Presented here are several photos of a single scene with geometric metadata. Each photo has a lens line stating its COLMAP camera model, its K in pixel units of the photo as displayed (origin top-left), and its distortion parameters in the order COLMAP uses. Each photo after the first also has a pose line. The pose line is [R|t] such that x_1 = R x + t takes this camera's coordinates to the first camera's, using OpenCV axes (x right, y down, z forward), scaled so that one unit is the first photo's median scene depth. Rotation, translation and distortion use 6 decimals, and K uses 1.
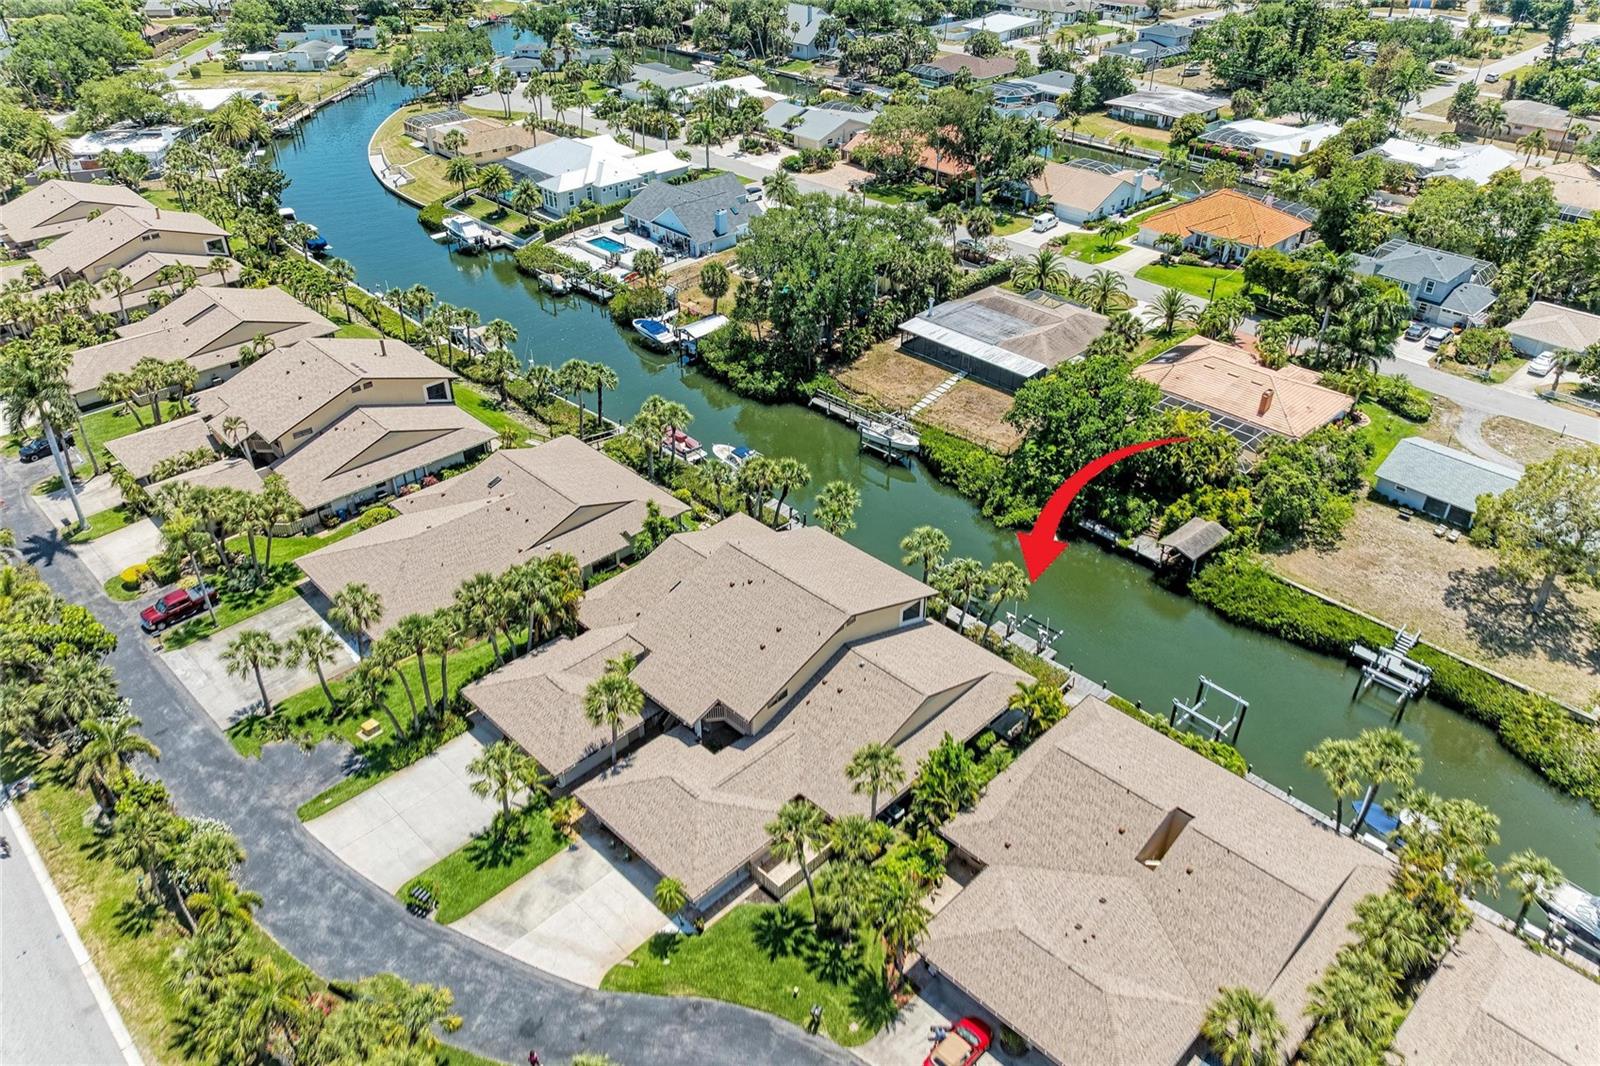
lens RADIAL K [[1108.4, 0, 800.0], [0, 1108.4, 533.0], [0, 0, 1]] dist [-0.019966, 0.000407]
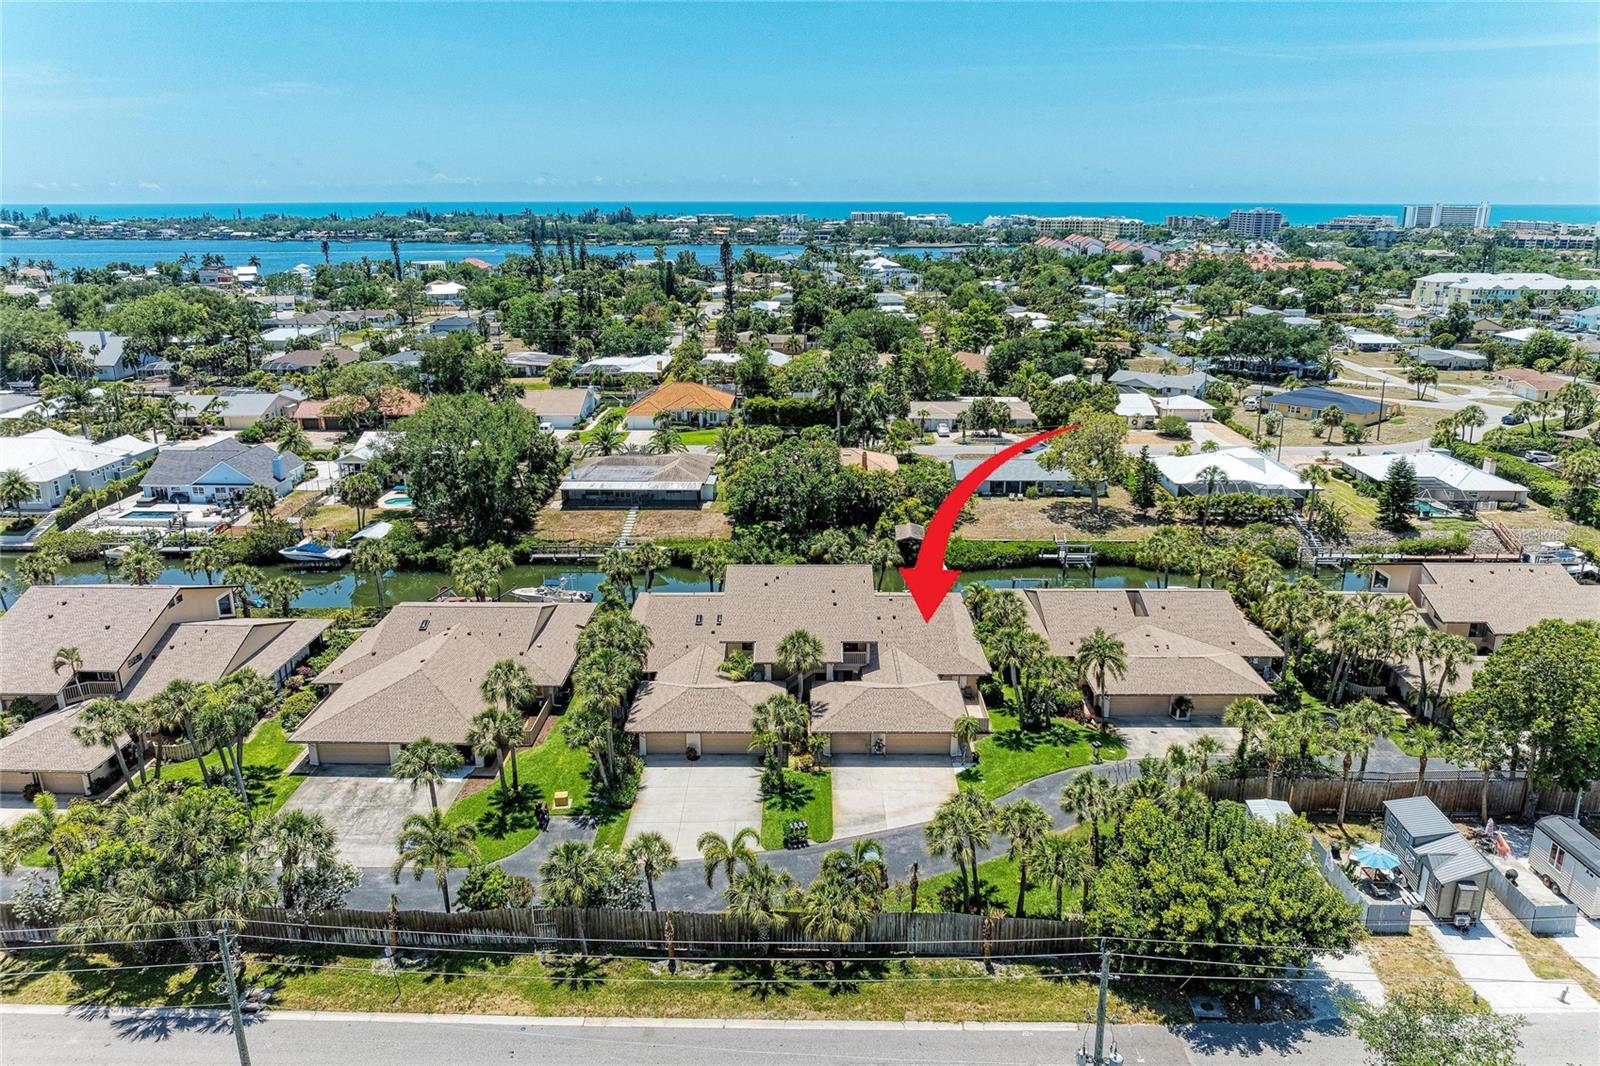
lens RADIAL K [[1108.4, 0, 800.0], [0, 1108.4, 533.0], [0, 0, 1]] dist [-0.019966, 0.000407]
pose [[0.716326, -0.204745, 0.667051, -0.656162], [0.390184, 0.910082, -0.139666, 0.141997], [-0.578475, 0.360319, 0.731803, 0.065551]]
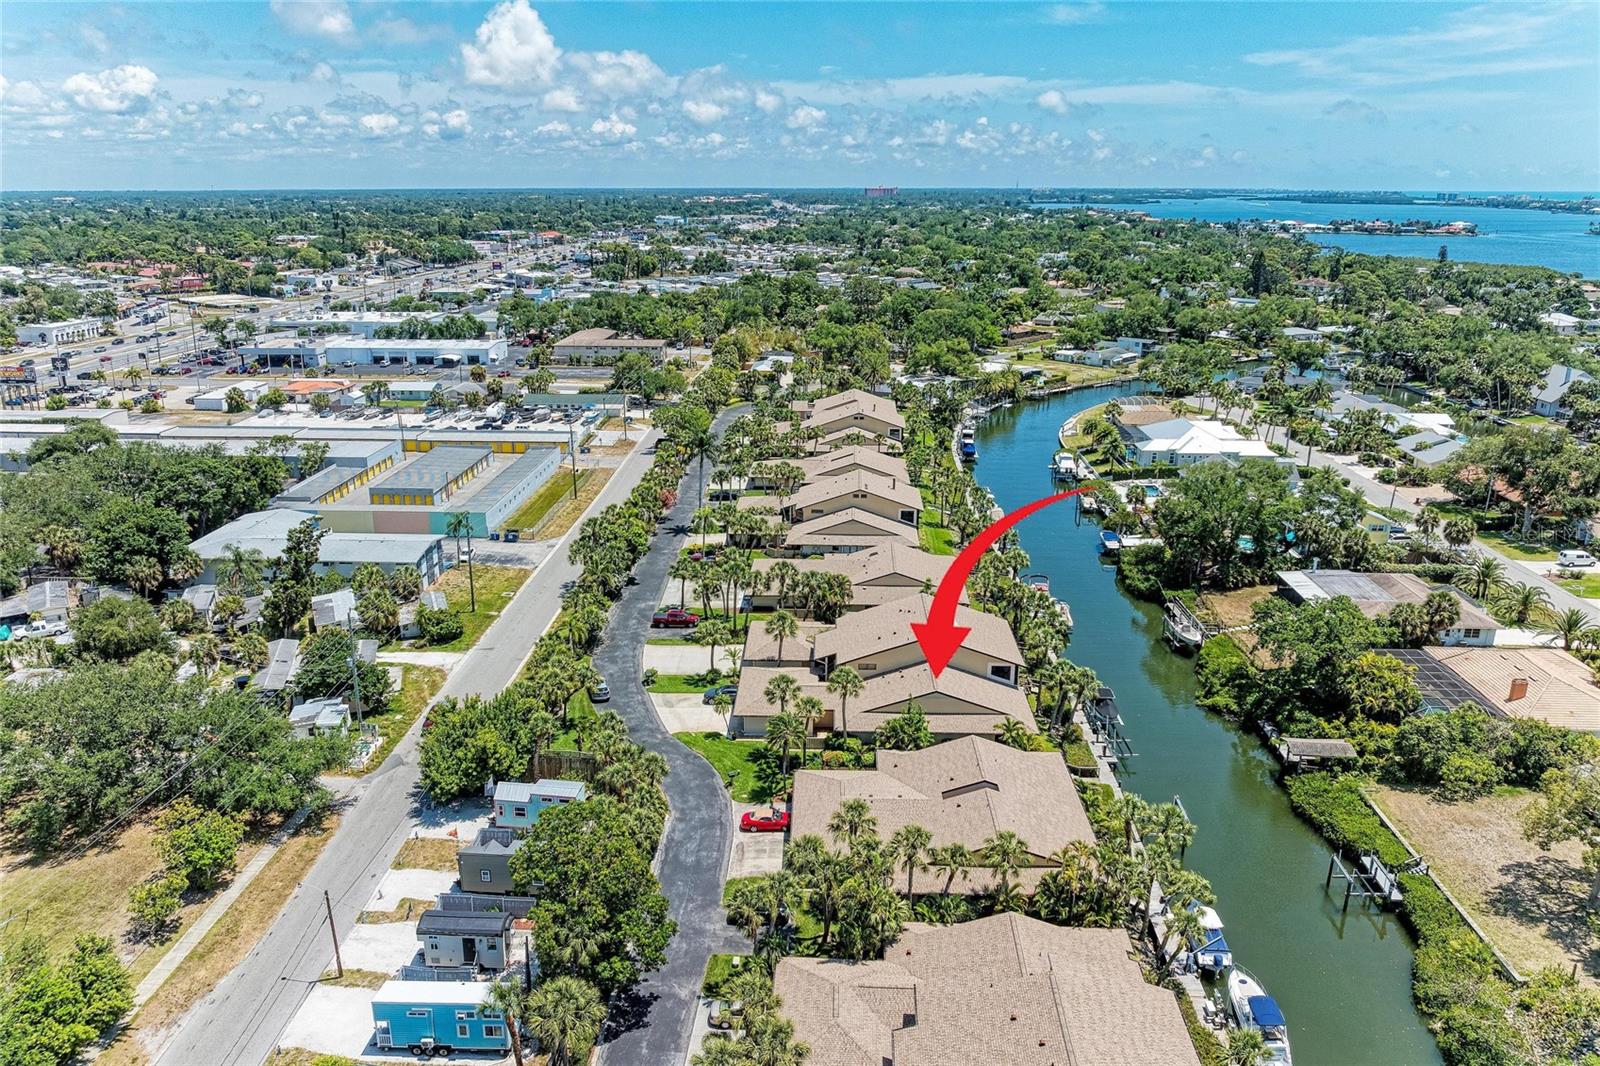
lens RADIAL K [[1108.4, 0, 800.0], [0, 1108.4, 533.0], [0, 0, 1]] dist [-0.019966, 0.000407]
pose [[0.686552, 0.216472, -0.694108, 0.708542], [-0.406435, 0.905830, -0.119510, 0.151002], [0.602873, 0.364160, 0.709881, -0.169618]]
